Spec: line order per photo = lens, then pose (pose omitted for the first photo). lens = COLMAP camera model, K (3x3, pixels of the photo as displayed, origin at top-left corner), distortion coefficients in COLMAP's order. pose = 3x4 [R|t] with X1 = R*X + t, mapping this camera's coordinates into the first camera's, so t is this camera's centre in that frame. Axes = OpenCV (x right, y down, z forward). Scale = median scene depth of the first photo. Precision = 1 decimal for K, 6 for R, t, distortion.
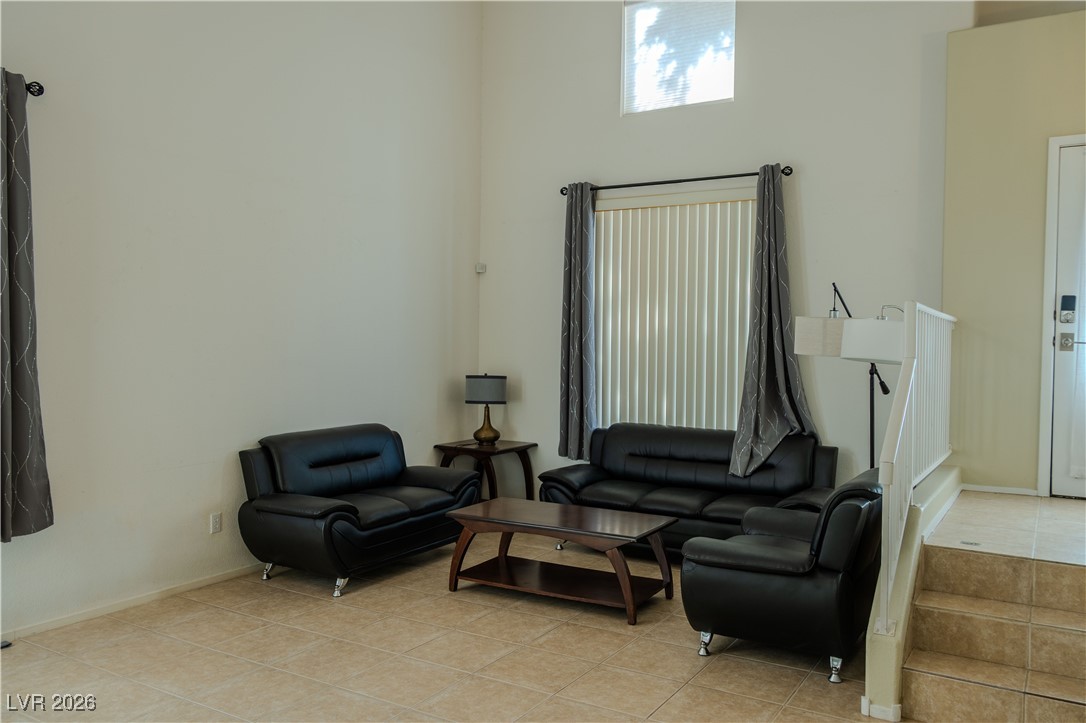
lens RADIAL K [[840.4, 0, 554.7], [0, 840.4, 339.1], [0, 0, 1]] dist [0.021121, -0.002646]
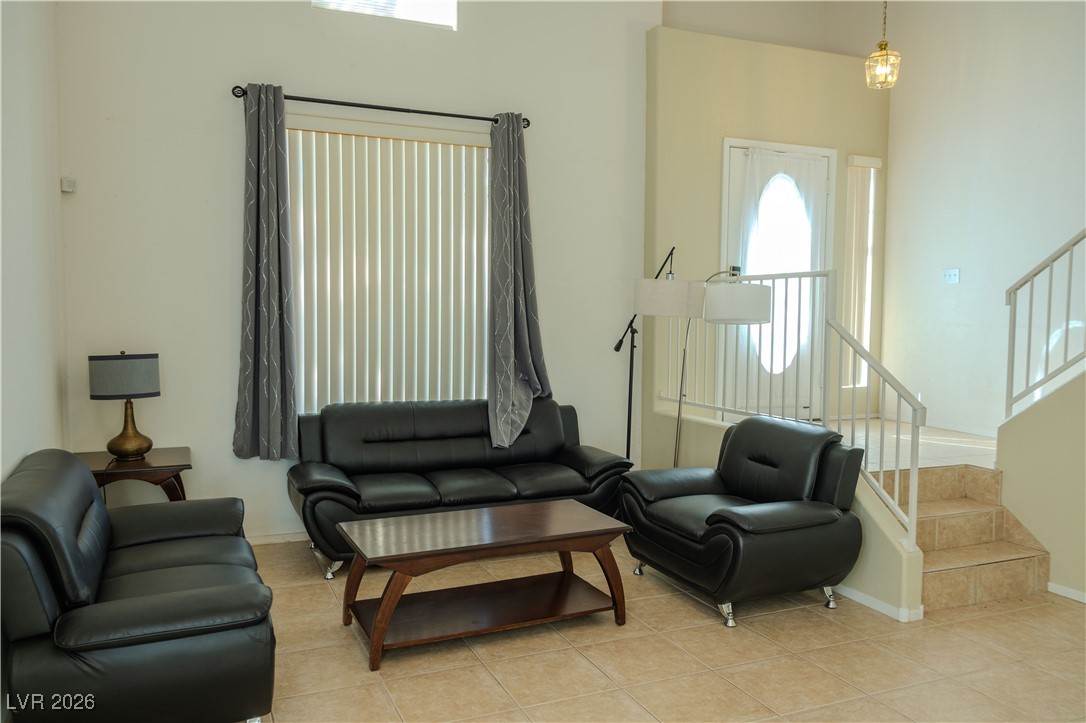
lens RADIAL K [[840.4, 0, 553.3], [0, 840.4, 338.4], [0, 0, 1]] dist [0.021121, -0.002646]
pose [[0.580605, -0.041019, 0.813152, -0.489052], [-0.007550, 0.998416, 0.055756, -0.009261], [-0.814151, -0.038511, 0.579375, 0.409759]]
